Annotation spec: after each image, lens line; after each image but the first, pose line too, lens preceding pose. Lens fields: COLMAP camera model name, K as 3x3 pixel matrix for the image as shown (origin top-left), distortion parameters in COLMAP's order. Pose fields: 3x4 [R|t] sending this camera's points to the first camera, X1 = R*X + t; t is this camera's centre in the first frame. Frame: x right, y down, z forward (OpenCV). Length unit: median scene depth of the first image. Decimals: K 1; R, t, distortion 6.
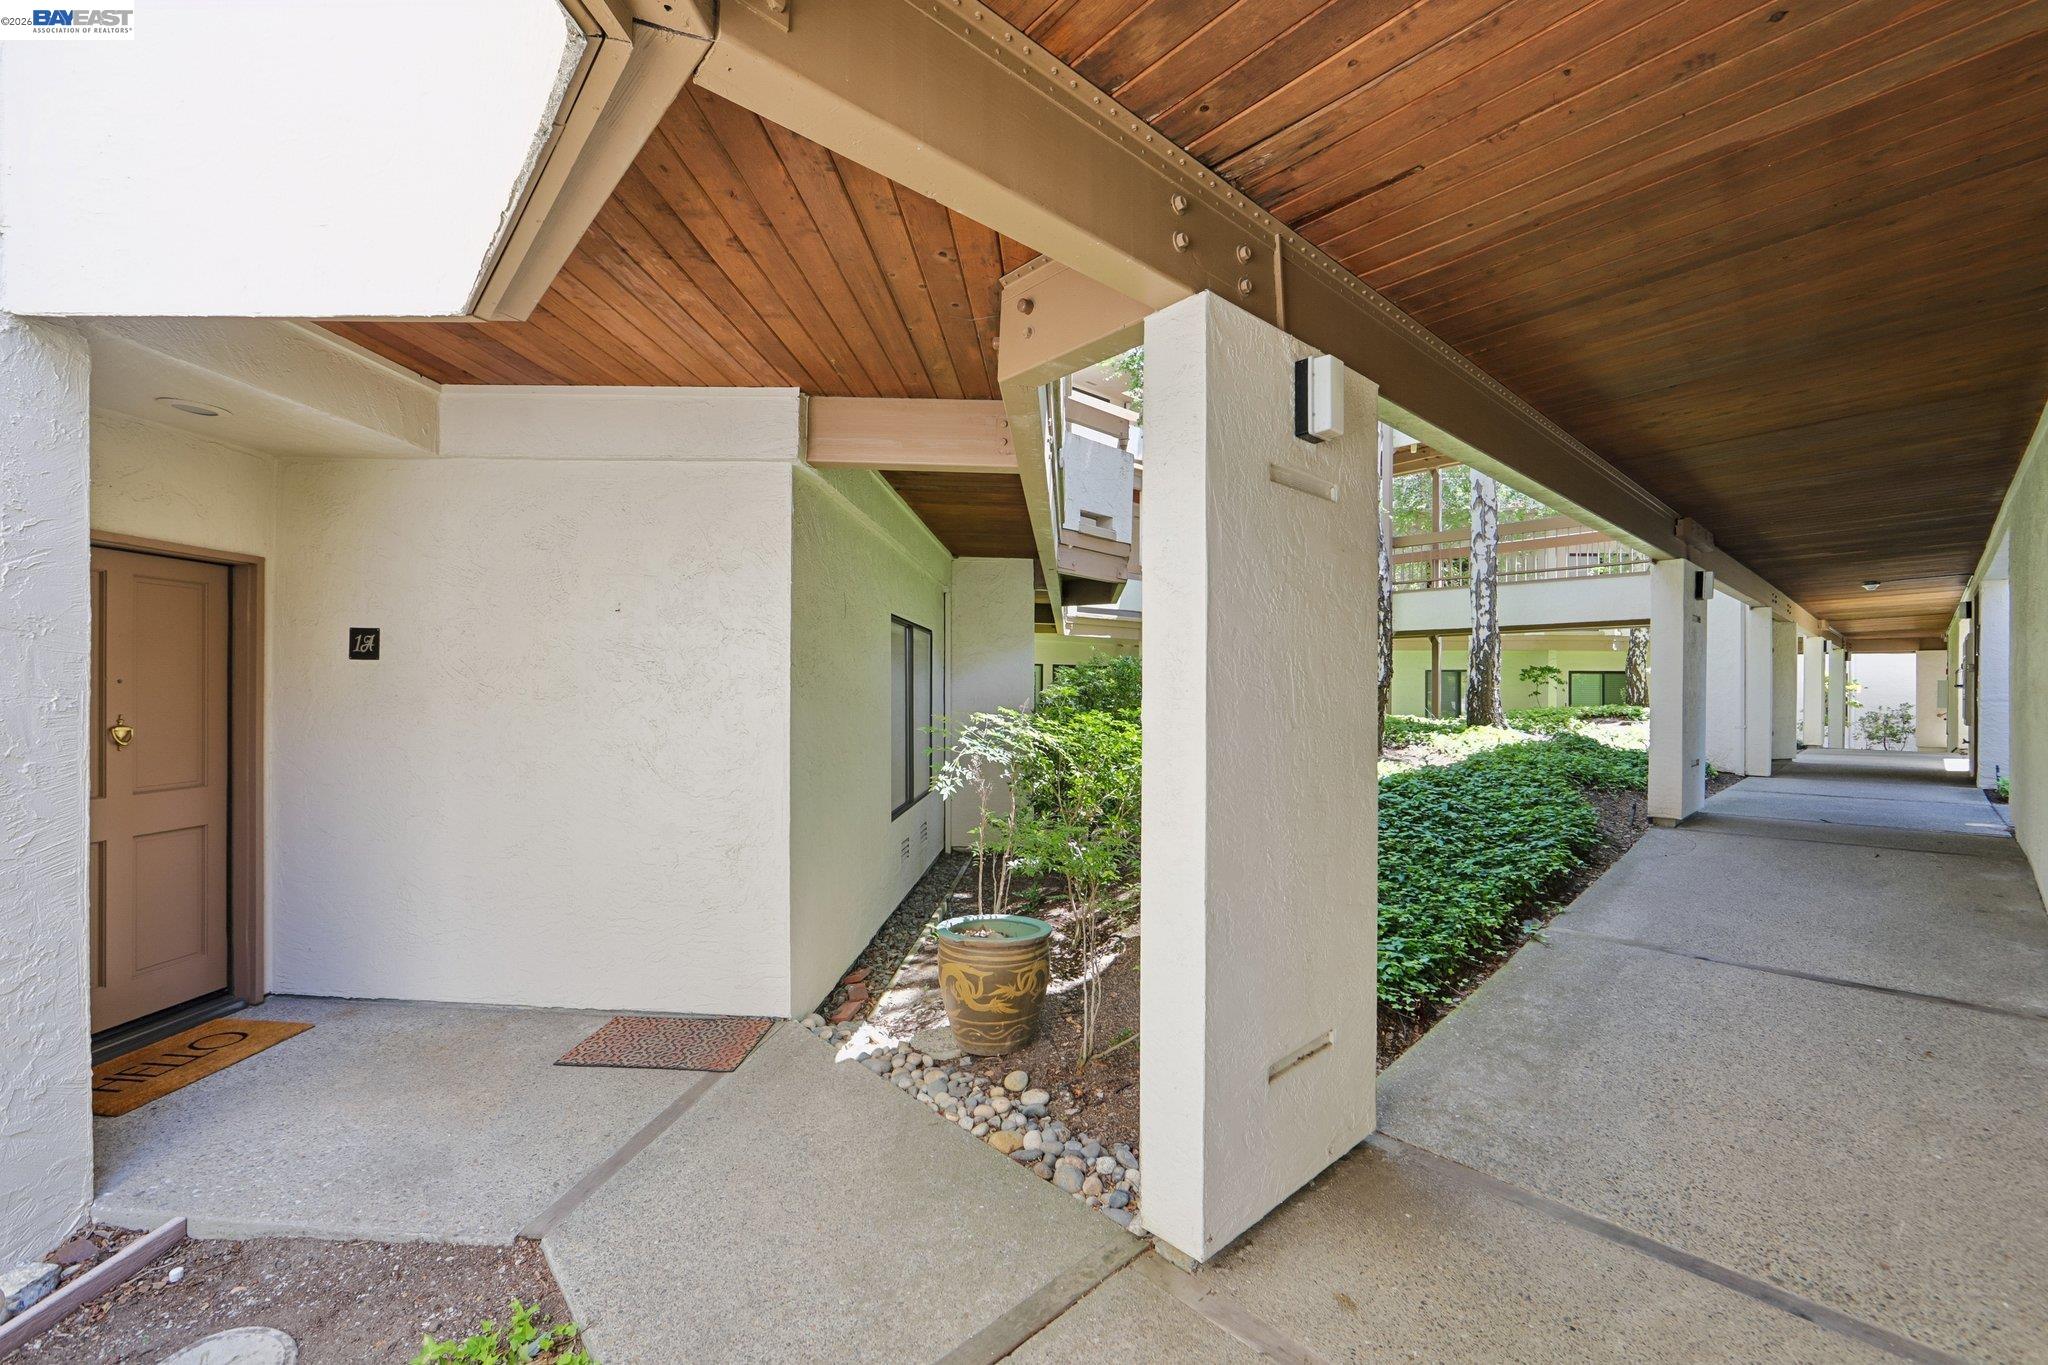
lens RADIAL K [[849.4, 0, 1029.9], [0, 849.4, 697.8], [0, 0, 1]] dist [-0.002875, -0.000232]
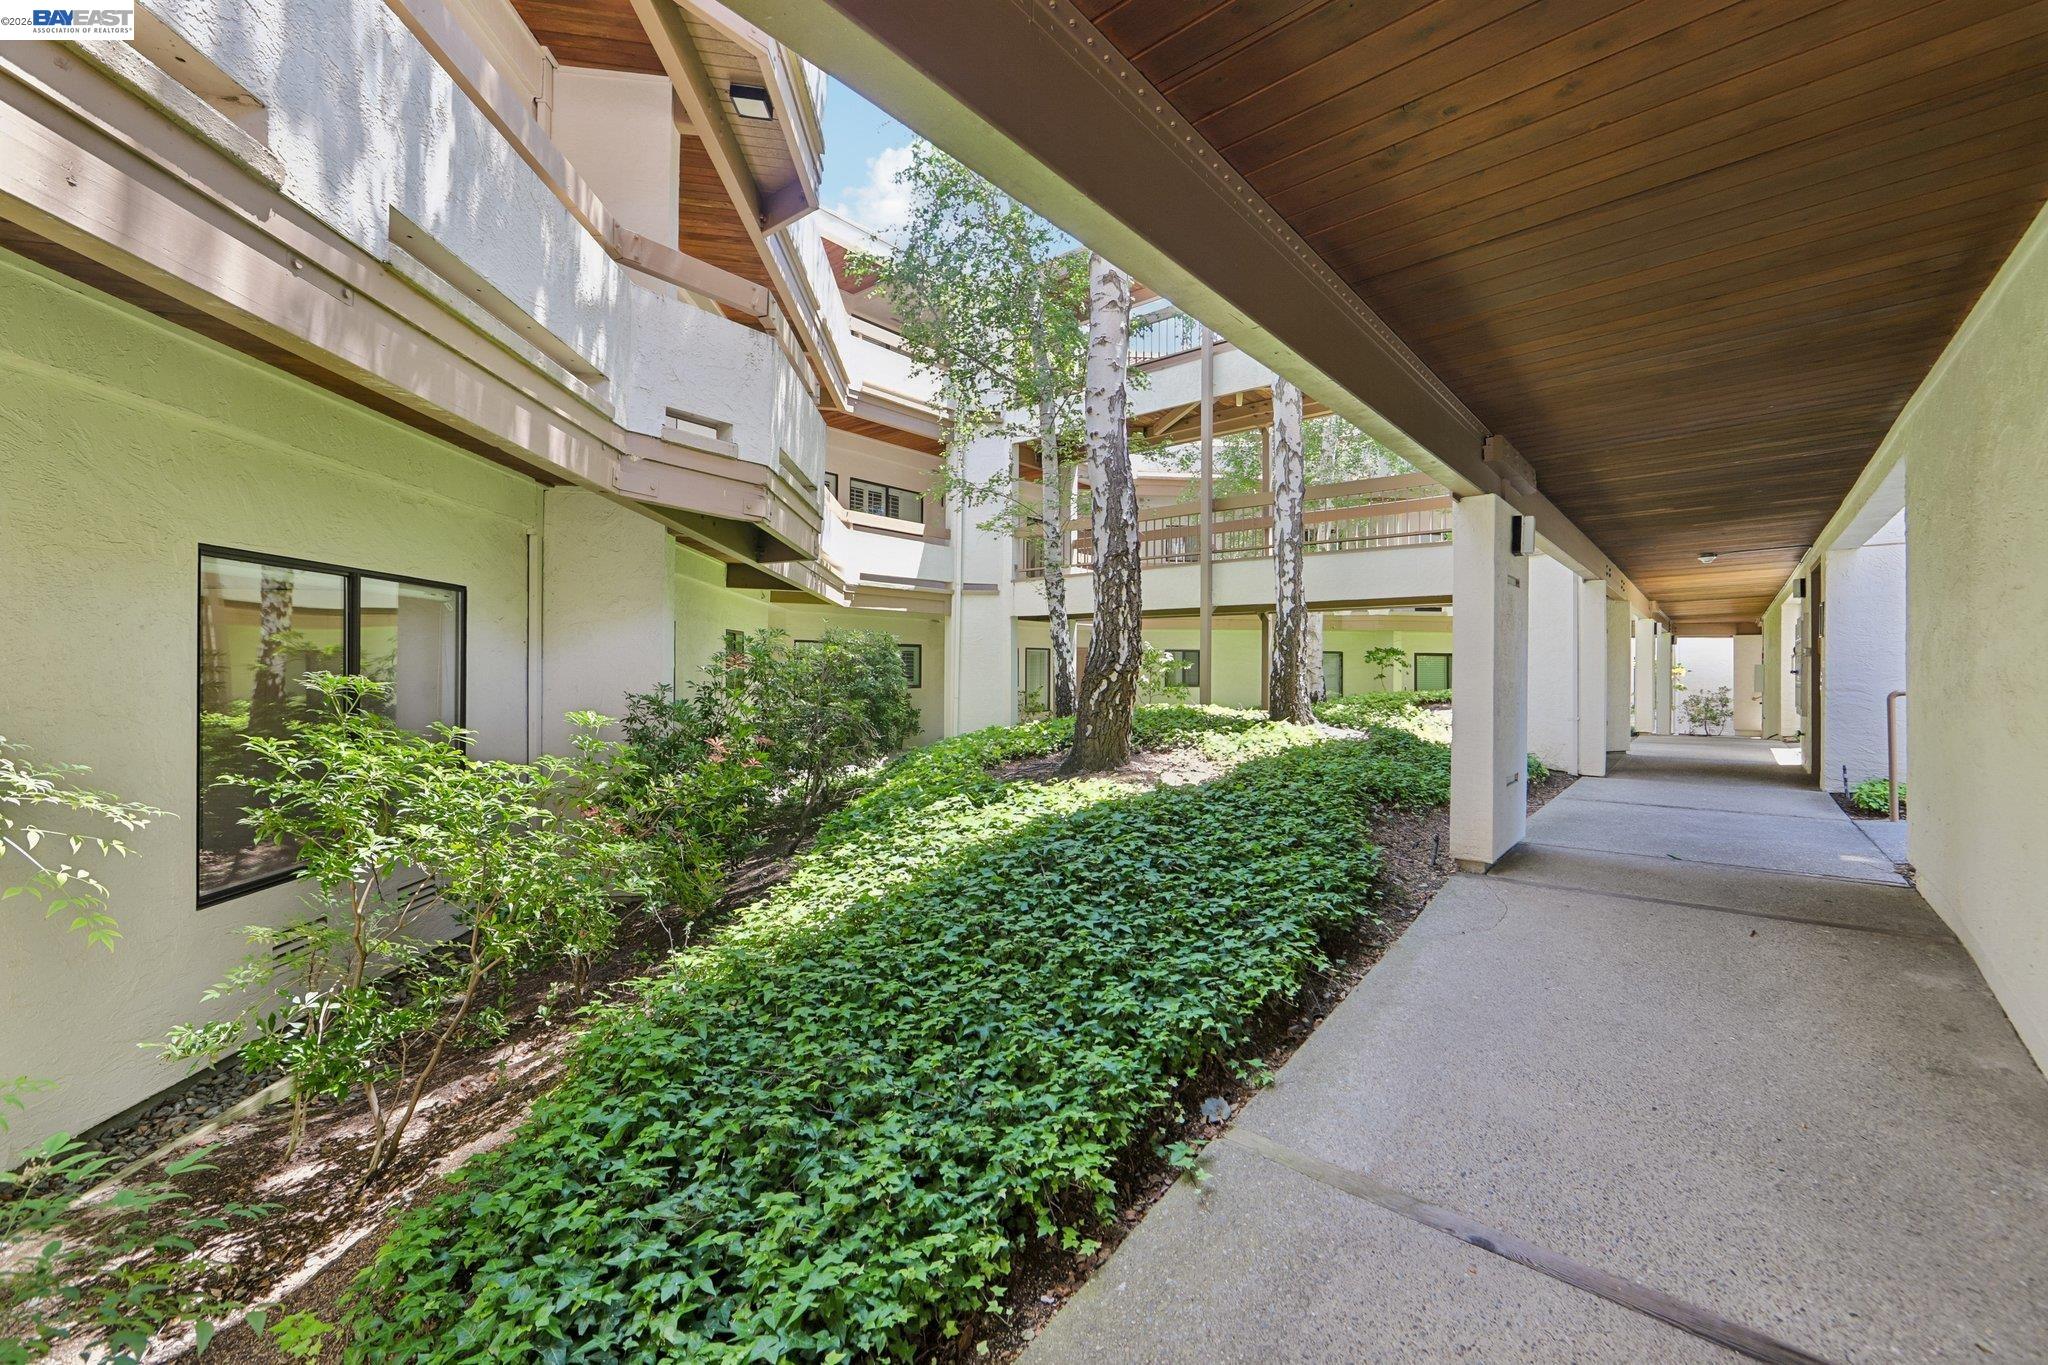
lens RADIAL K [[831.7, 0, 1043.7], [0, 831.7, 671.2], [0, 0, 1]] dist [-0.009377, -0.000071]
pose [[0.992312, 0.003086, 0.123719, 0.206052], [-0.002201, 0.999971, -0.007289, -0.006741], [-0.123738, 0.006961, 0.992290, 0.237934]]
